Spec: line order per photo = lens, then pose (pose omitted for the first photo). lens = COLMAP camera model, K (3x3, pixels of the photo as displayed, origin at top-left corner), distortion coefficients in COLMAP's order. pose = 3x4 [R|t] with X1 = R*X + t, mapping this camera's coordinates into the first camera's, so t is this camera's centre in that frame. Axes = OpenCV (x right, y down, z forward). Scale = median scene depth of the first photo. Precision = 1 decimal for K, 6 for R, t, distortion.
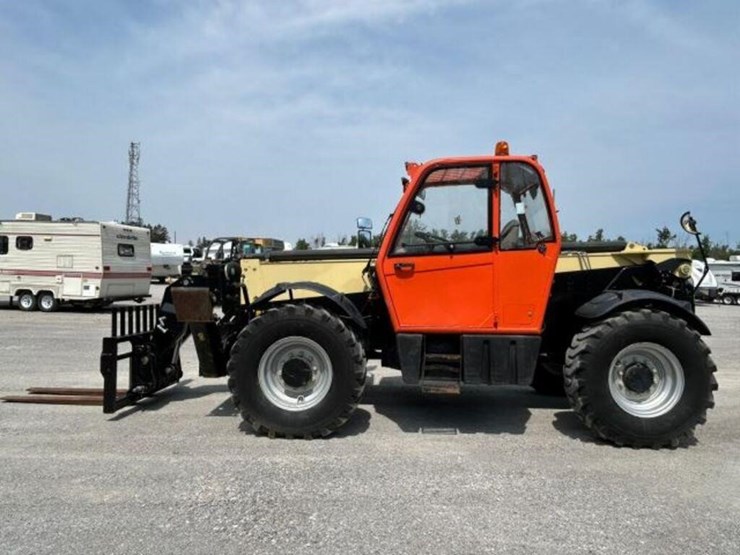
lens RADIAL K [[475.7, 0, 361.4], [0, 475.7, 270.2], [0, 0, 1]] dist [-0.005349, -0.001059]
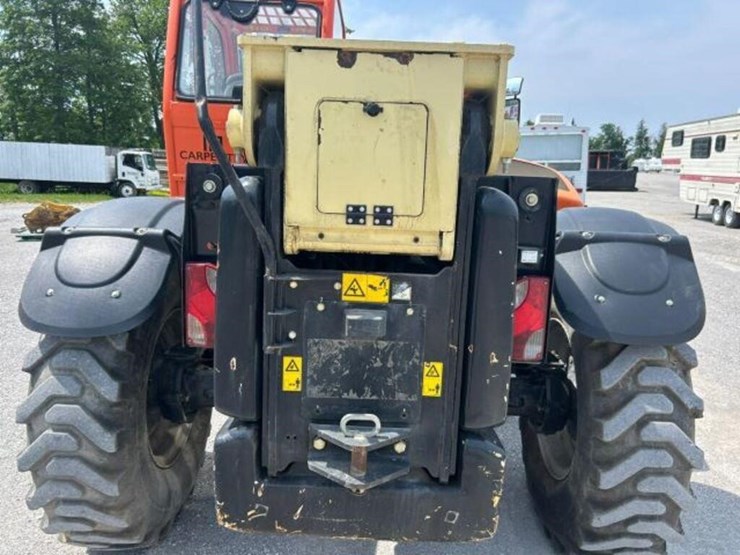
lens RADIAL K [[579.8, 0, 372.5], [0, 579.8, 272.8], [0, 0, 1]] dist [0.031934, -0.028219]
pose [[0.023740, 0.155088, -0.987615, 0.346659], [-0.000278, 0.987895, 0.155125, 0.008676], [0.999718, -0.003408, 0.023496, 0.370392]]
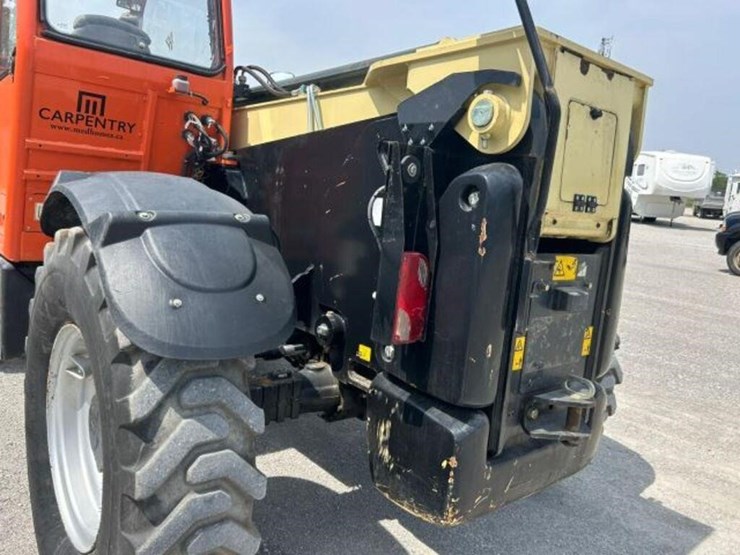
lens RADIAL K [[579.8, 0, 374.2], [0, 579.8, 269.4], [0, 0, 1]] dist [0.031934, -0.028219]
pose [[0.673255, 0.142795, -0.725491, 0.303763], [-0.056727, 0.988258, 0.141872, 0.013175], [0.737232, -0.054361, 0.673450, 0.261278]]
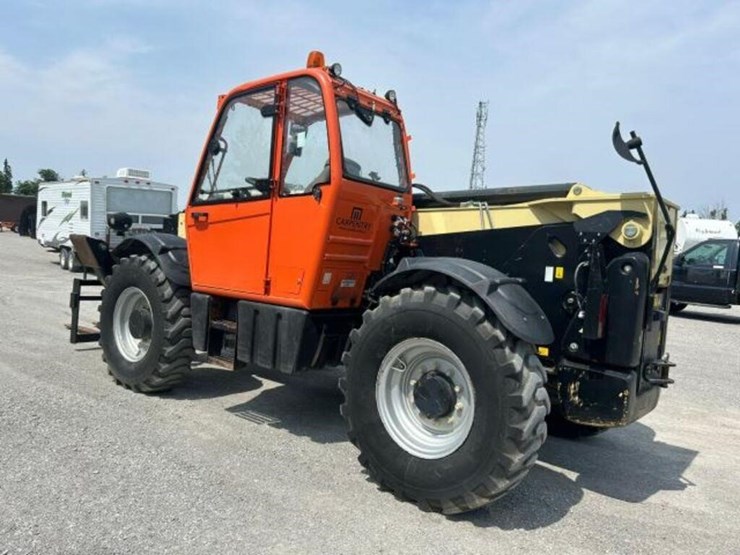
lens RADIAL K [[579.8, 0, 372.9], [0, 579.8, 276.4], [0, 0, 1]] dist [0.031934, -0.028219]
pose [[0.797178, 0.067720, -0.599934, 0.295452], [-0.041459, 0.997484, 0.057506, 0.008285], [0.602319, -0.020970, 0.797980, 0.101927]]
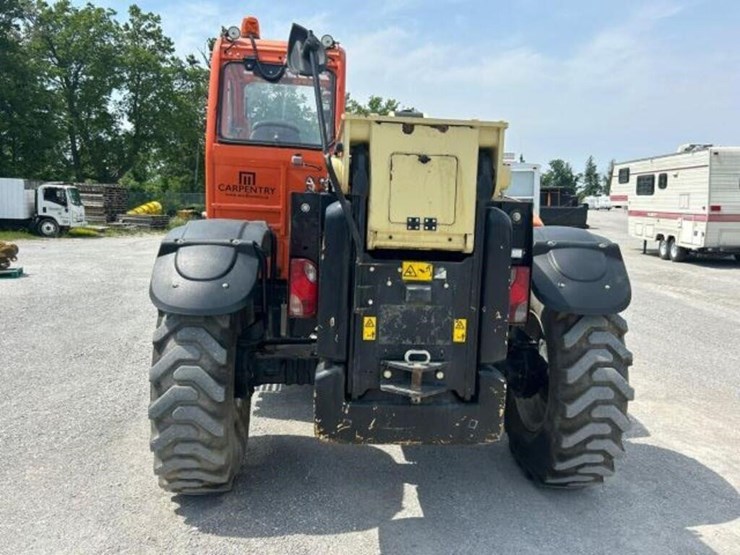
lens RADIAL K [[636.8, 0, 379.6], [0, 636.8, 272.1], [0, 0, 1]] dist [0.056017, -0.076448]
pose [[0.130724, 0.081775, -0.988041, 0.420012], [-0.000641, 0.996599, 0.082399, 0.013186], [0.991419, -0.010139, 0.130331, 0.337407]]
